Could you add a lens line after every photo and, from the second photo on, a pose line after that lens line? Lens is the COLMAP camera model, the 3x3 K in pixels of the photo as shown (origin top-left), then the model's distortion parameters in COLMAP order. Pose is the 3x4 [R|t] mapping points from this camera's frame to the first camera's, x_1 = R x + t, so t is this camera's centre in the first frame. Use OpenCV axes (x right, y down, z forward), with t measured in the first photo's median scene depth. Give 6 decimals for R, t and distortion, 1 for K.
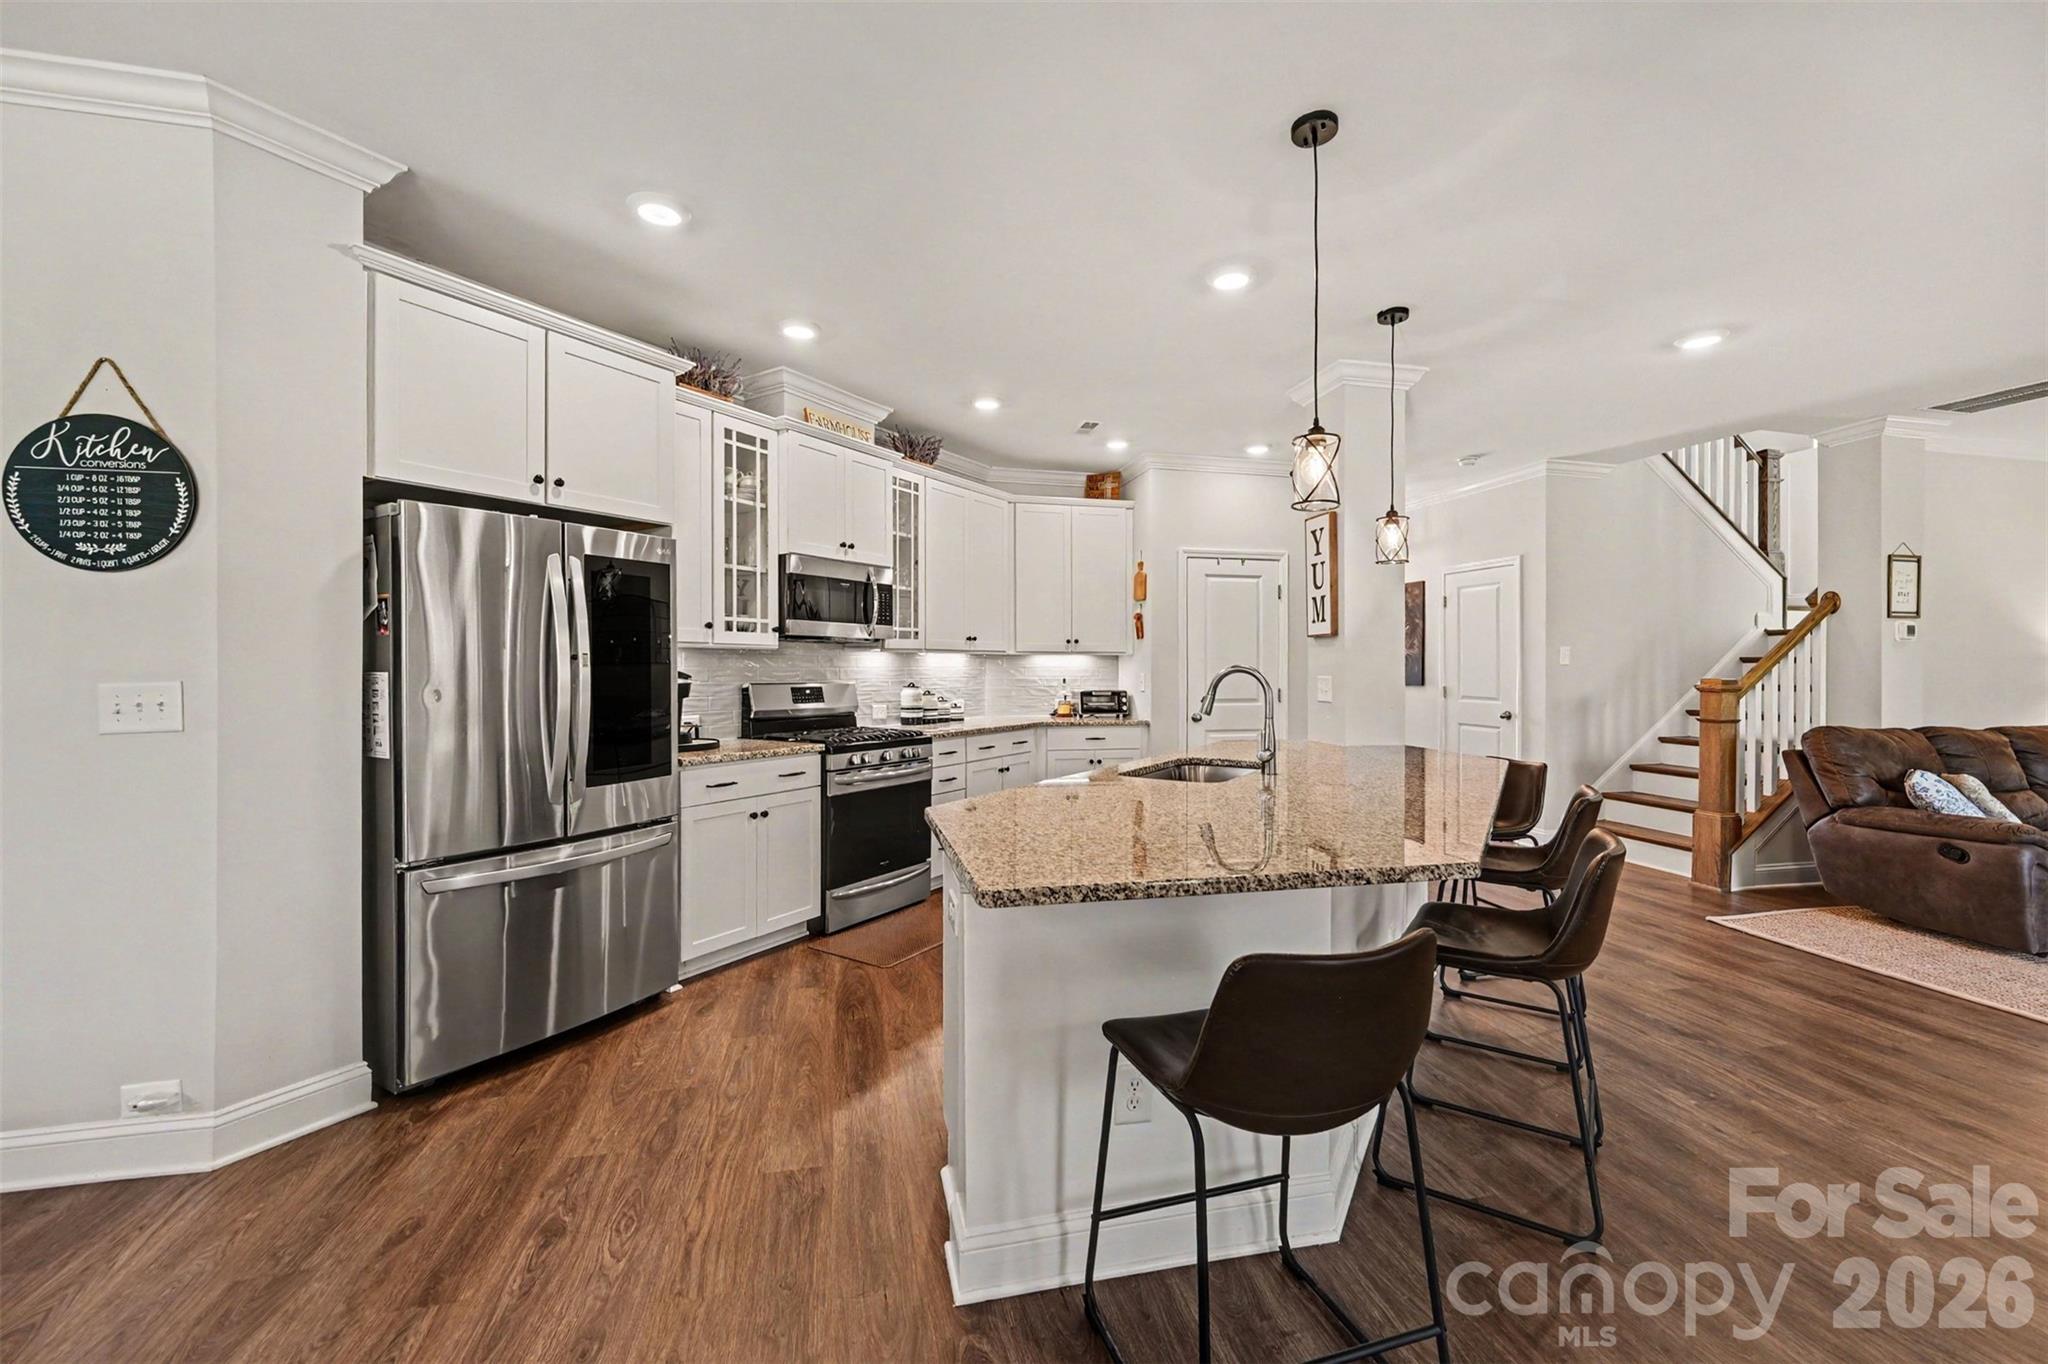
lens RADIAL K [[814.8, 0, 1022.0], [0, 814.8, 667.1], [0, 0, 1]] dist [-0.001379, 0.000168]
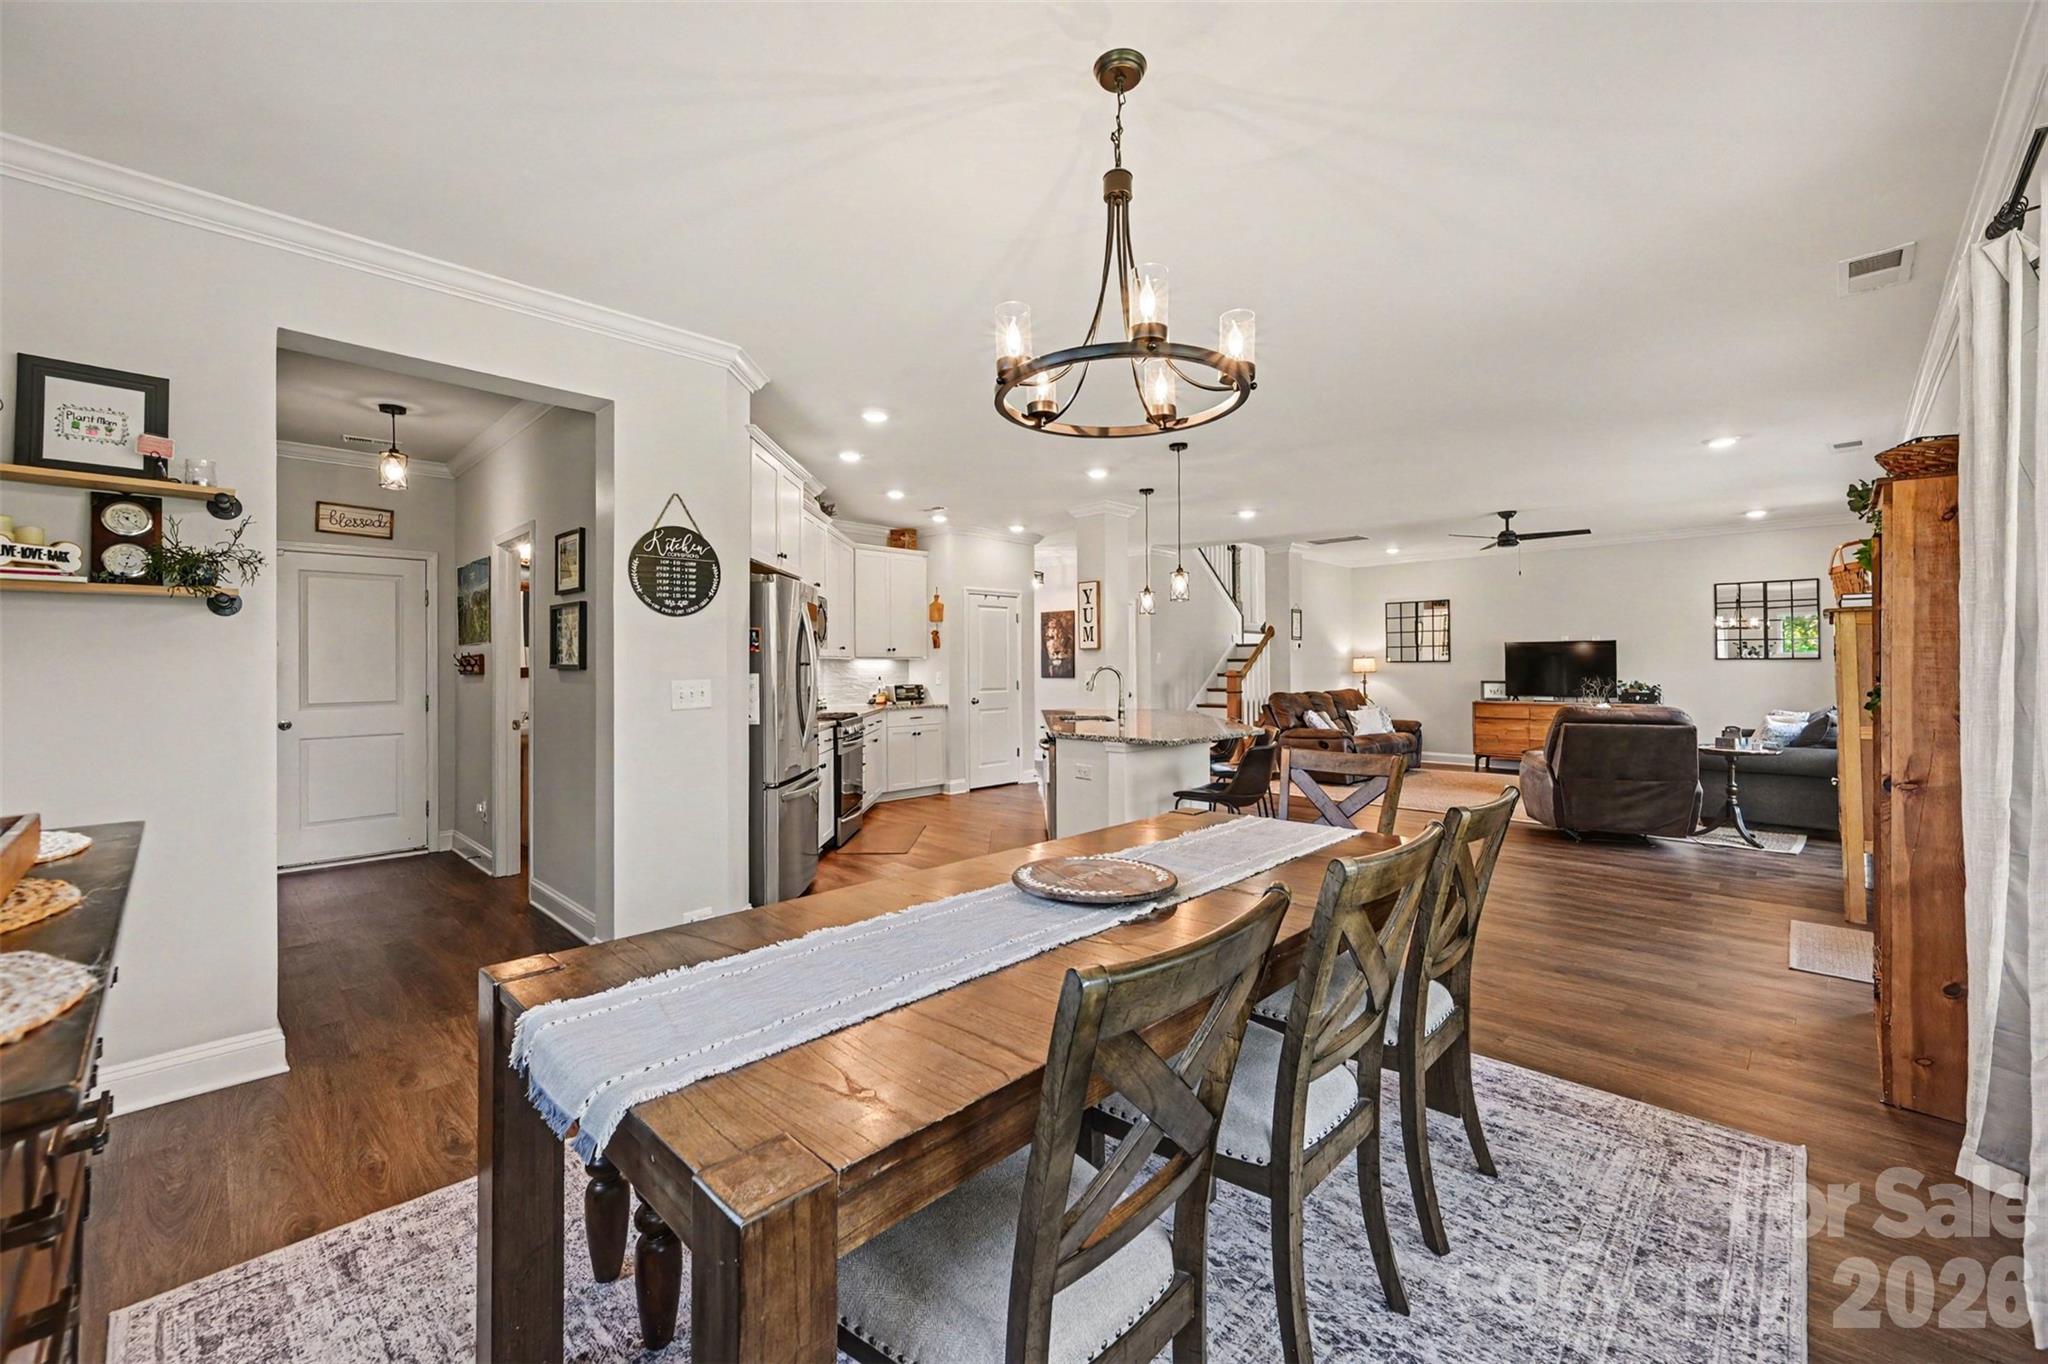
lens RADIAL K [[814.8, 0, 1022.0], [0, 814.8, 667.1], [0, 0, 1]] dist [-0.001379, 0.000168]
pose [[0.842564, -0.009848, 0.538507, -0.663753], [0.010849, 0.999940, 0.001311, -0.001846], [-0.538488, 0.004738, 0.842620, -0.393923]]
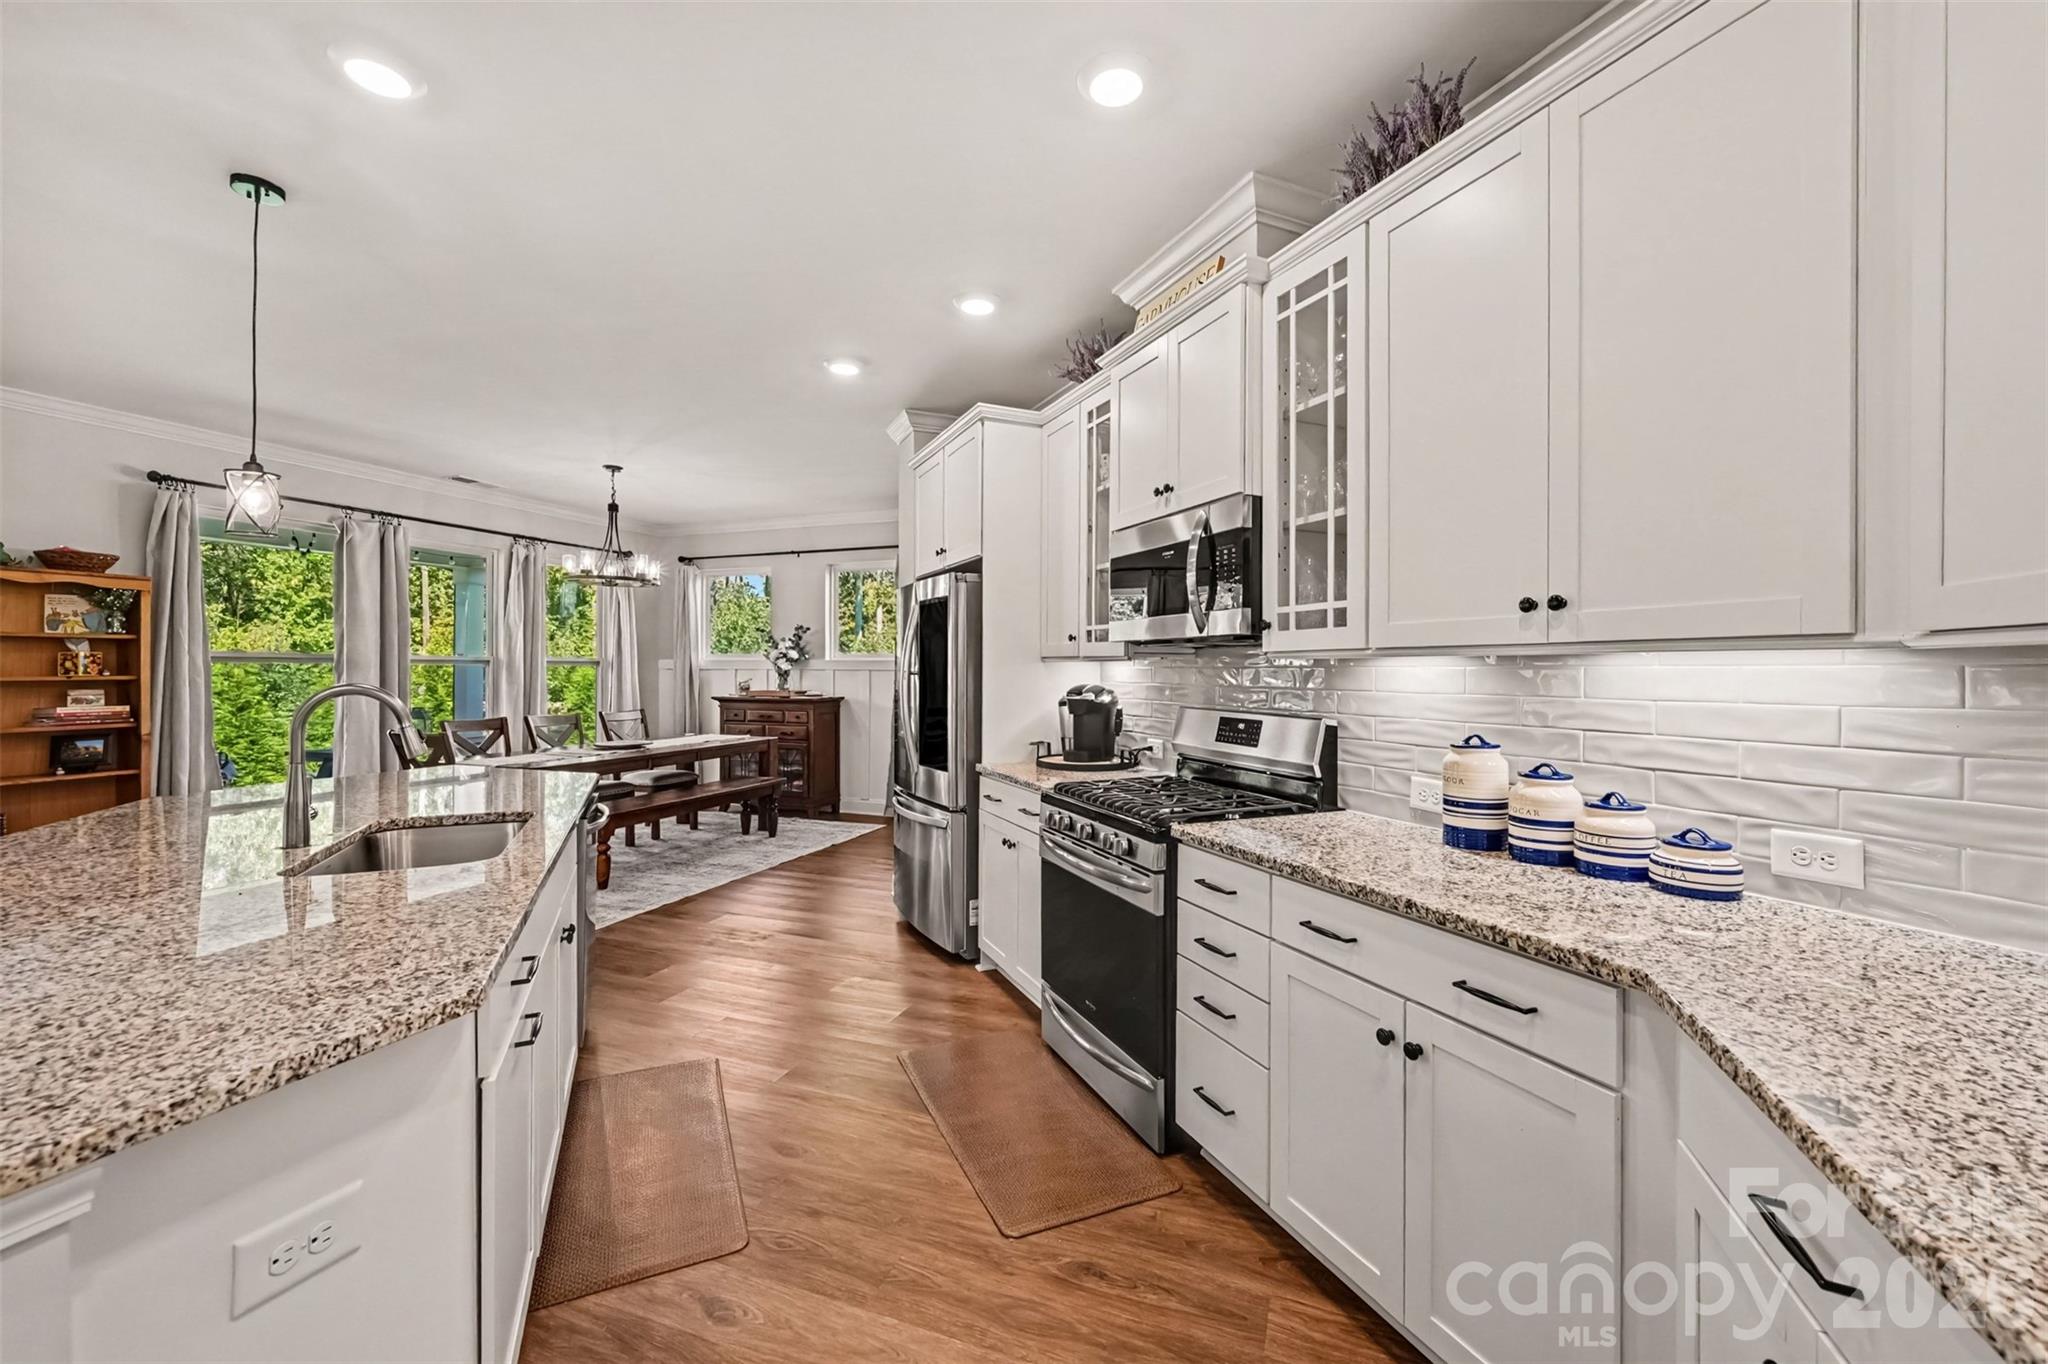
lens RADIAL K [[814.8, 0, 1022.0], [0, 814.8, 667.1], [0, 0, 1]] dist [-0.001379, 0.000168]
pose [[-0.549368, -0.003510, -0.835573, 0.318062], [-0.005315, 0.999986, -0.000706, -0.012549], [0.835564, 0.004053, -0.549378, 1.105033]]
